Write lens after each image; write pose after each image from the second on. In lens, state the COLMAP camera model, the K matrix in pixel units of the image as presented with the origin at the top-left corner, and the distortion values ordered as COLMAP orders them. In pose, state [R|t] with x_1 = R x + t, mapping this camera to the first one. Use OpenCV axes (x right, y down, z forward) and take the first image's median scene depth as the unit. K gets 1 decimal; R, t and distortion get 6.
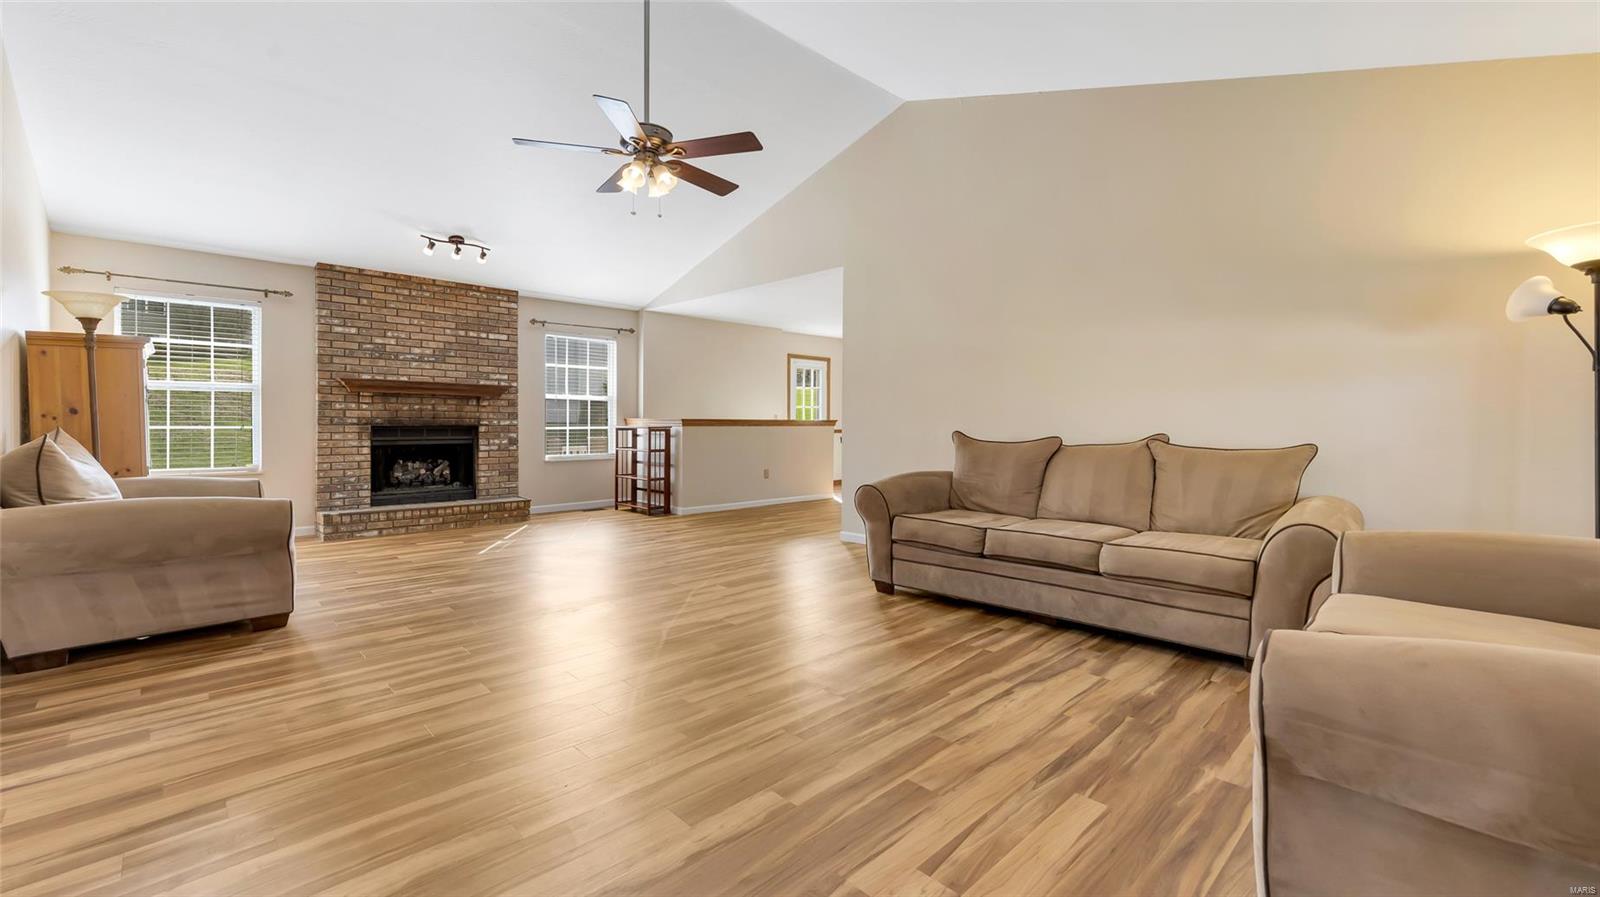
lens RADIAL K [[659.6, 0, 802.8], [0, 659.6, 426.2], [0, 0, 1]] dist [0.009140, -0.000028]
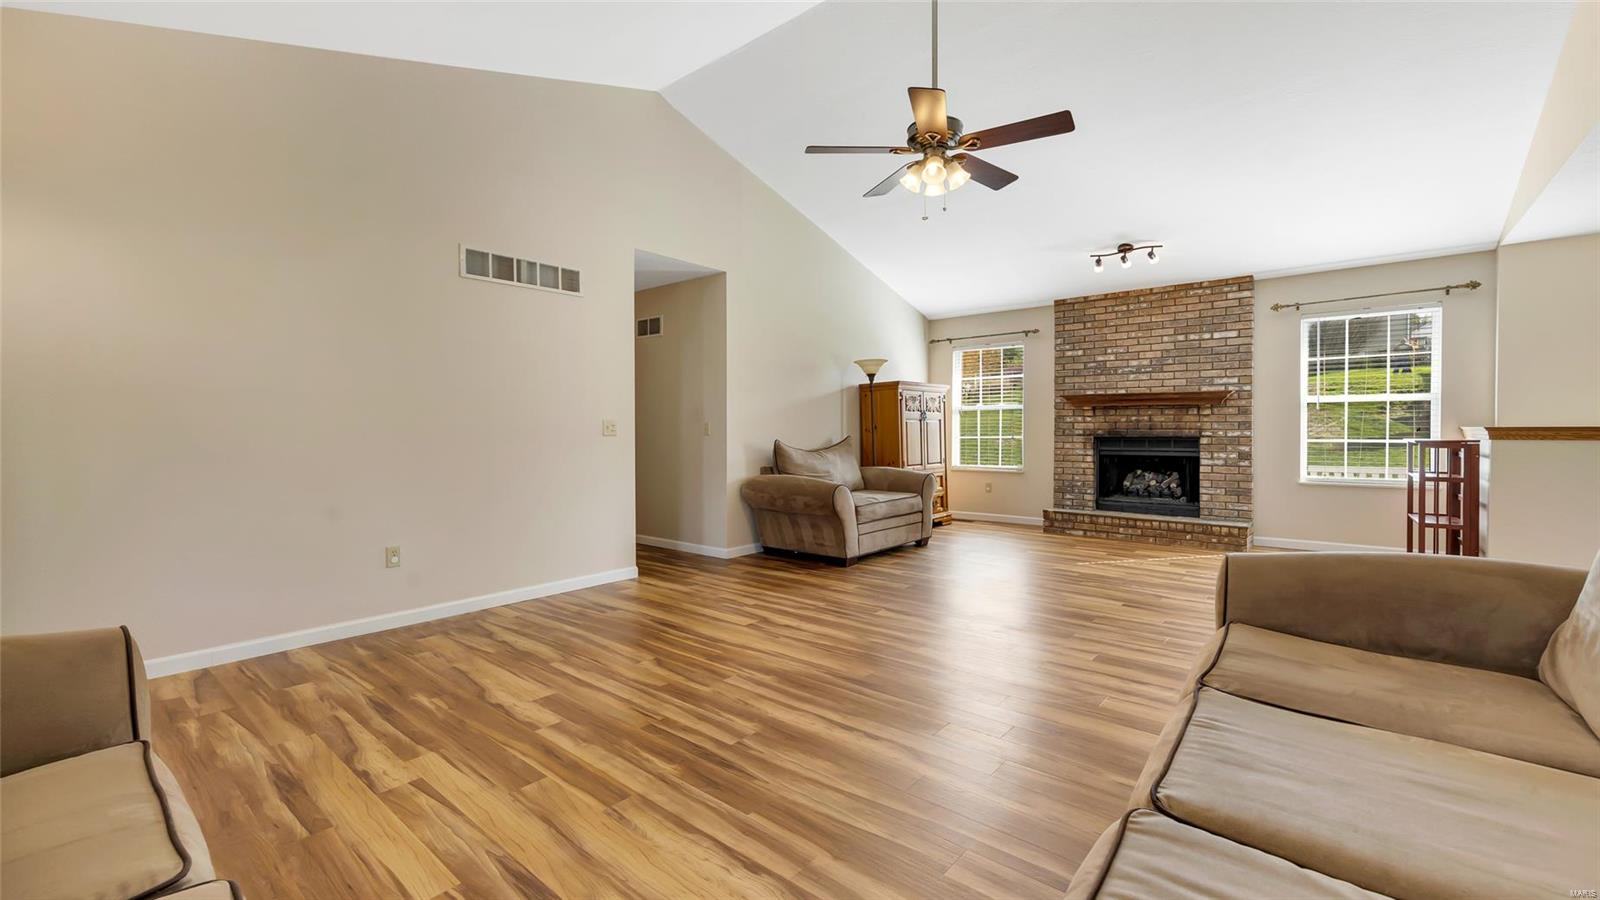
lens RADIAL K [[654.4, 0, 802.6], [0, 654.4, 440.7], [0, 0, 1]] dist [0.009093, -0.000067]
pose [[0.099179, 0.011094, -0.995008, 0.378609], [-0.004320, 0.999933, 0.010718, -0.003350], [0.995060, 0.003235, 0.099221, 0.400441]]
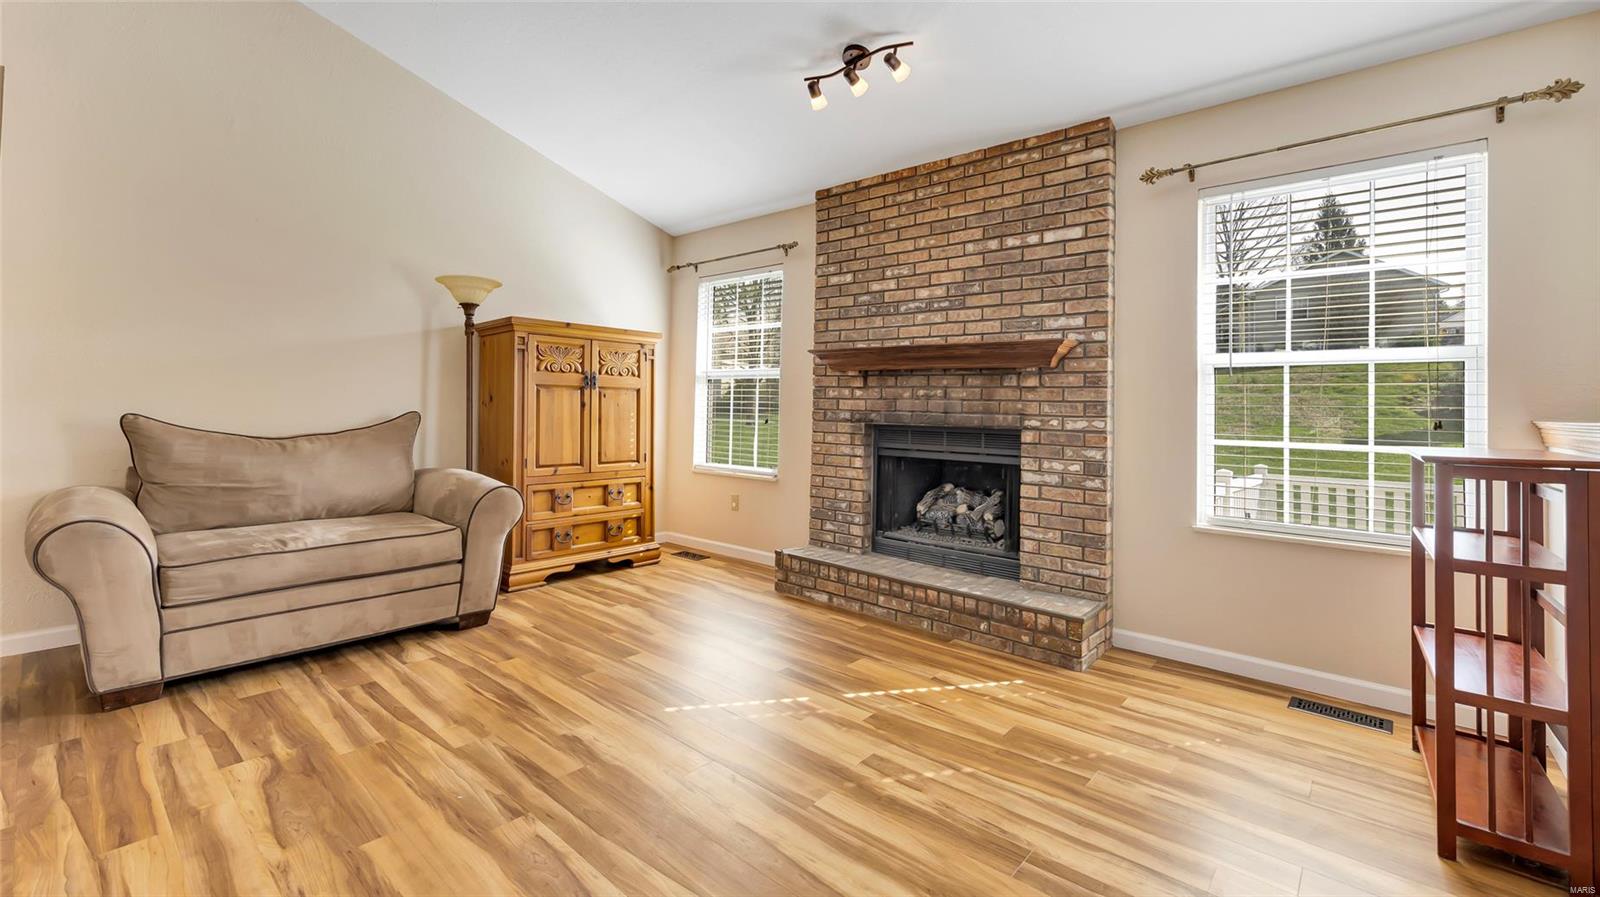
lens RADIAL K [[672.6, 0, 797.8], [0, 672.6, 395.2], [0, 0, 1]] dist [0.010545, 0.000198]
pose [[0.083138, -0.024699, -0.996232, -0.020204], [-0.028610, 0.999222, -0.027161, -0.008368], [0.996127, 0.030760, 0.082367, 0.864598]]
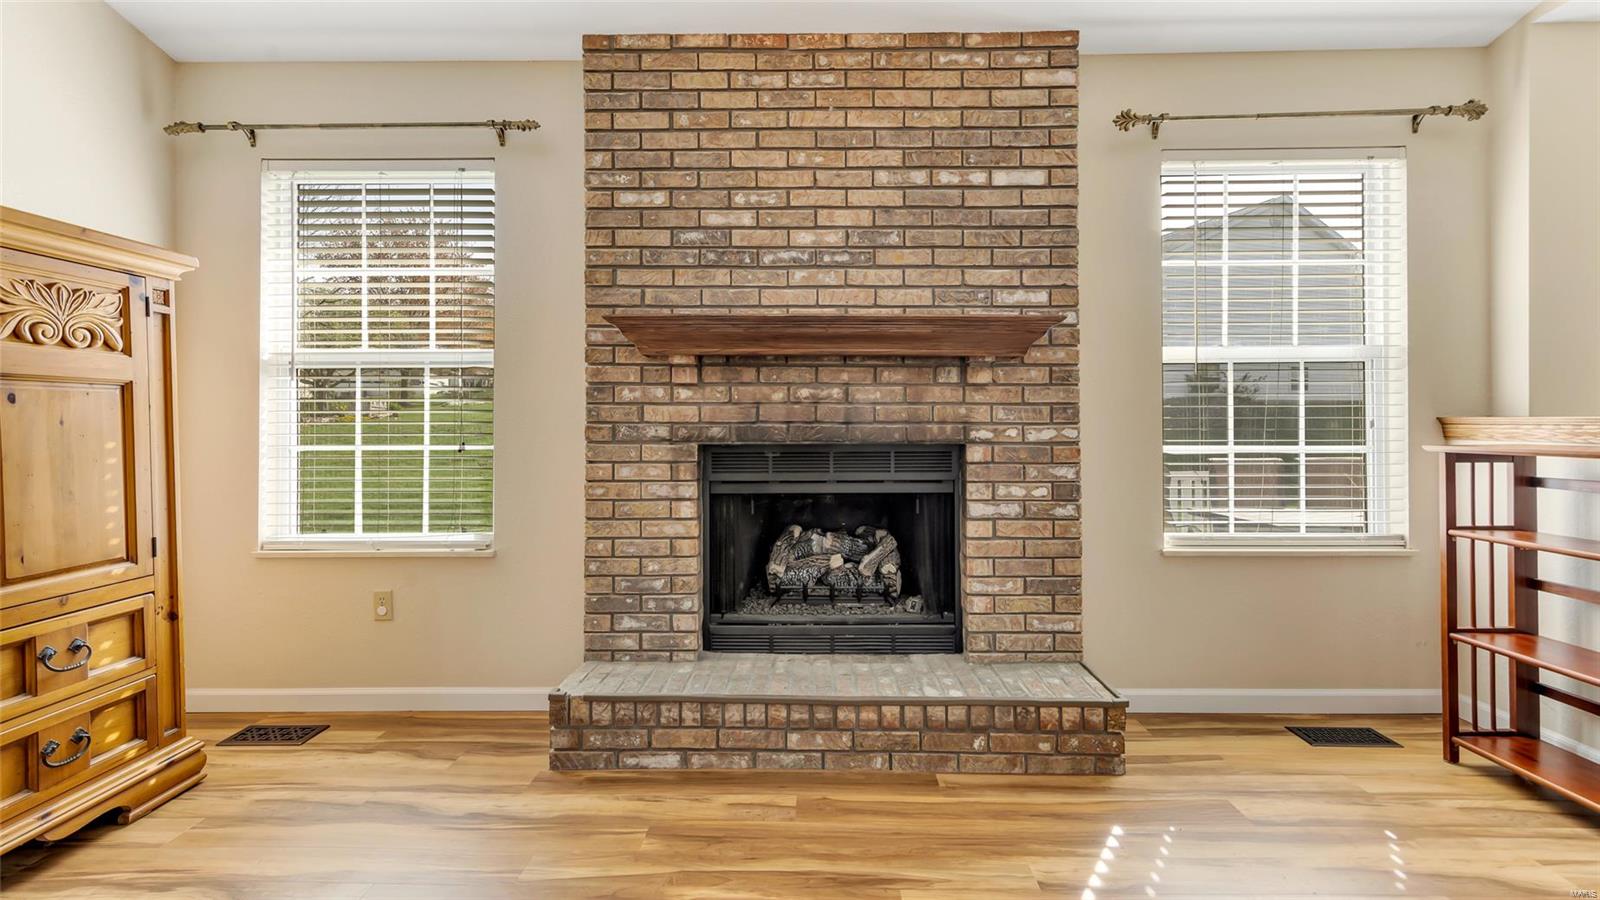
lens RADIAL K [[666.2, 0, 808.5], [0, 666.2, 421.6], [0, 0, 1]] dist [0.008880, -0.000528]
pose [[0.708367, -0.010750, -0.705763, -0.330491], [0.001288, 0.999902, -0.013937, -0.008209], [0.705843, 0.008963, 0.708311, 0.757294]]
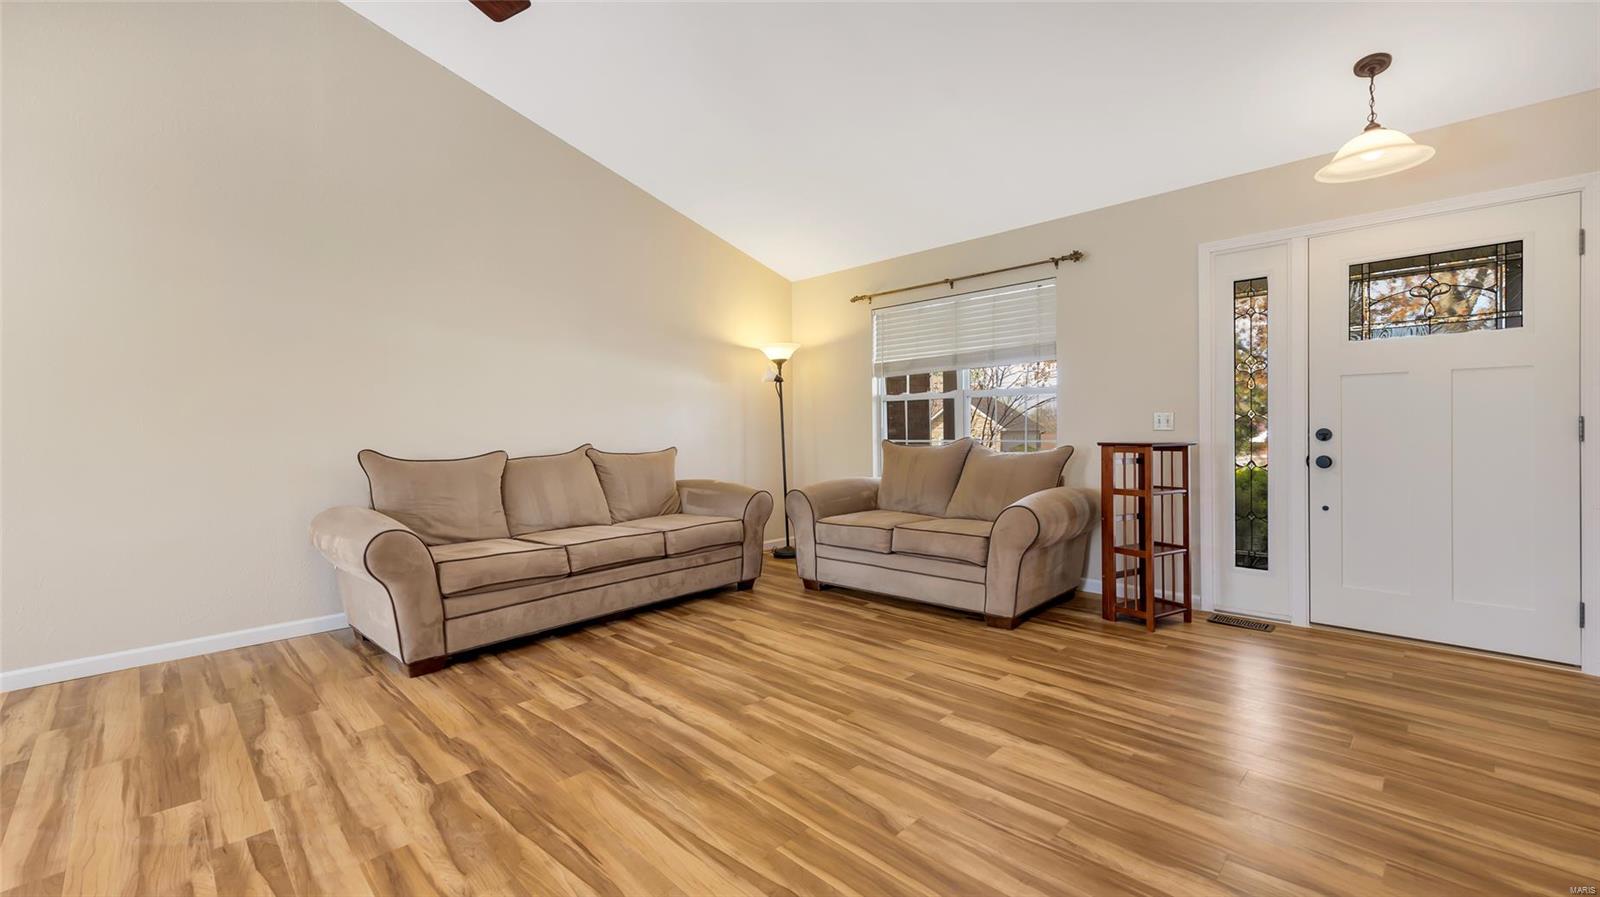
lens RADIAL K [[651.2, 0, 815.6], [0, 651.2, 441.5], [0, 0, 1]] dist [0.000378, -0.000008]
pose [[-0.033231, -0.020393, 0.999240, -0.383066], [0.020939, 0.999558, 0.021096, -0.005346], [-0.999228, 0.021624, -0.032790, 0.378828]]
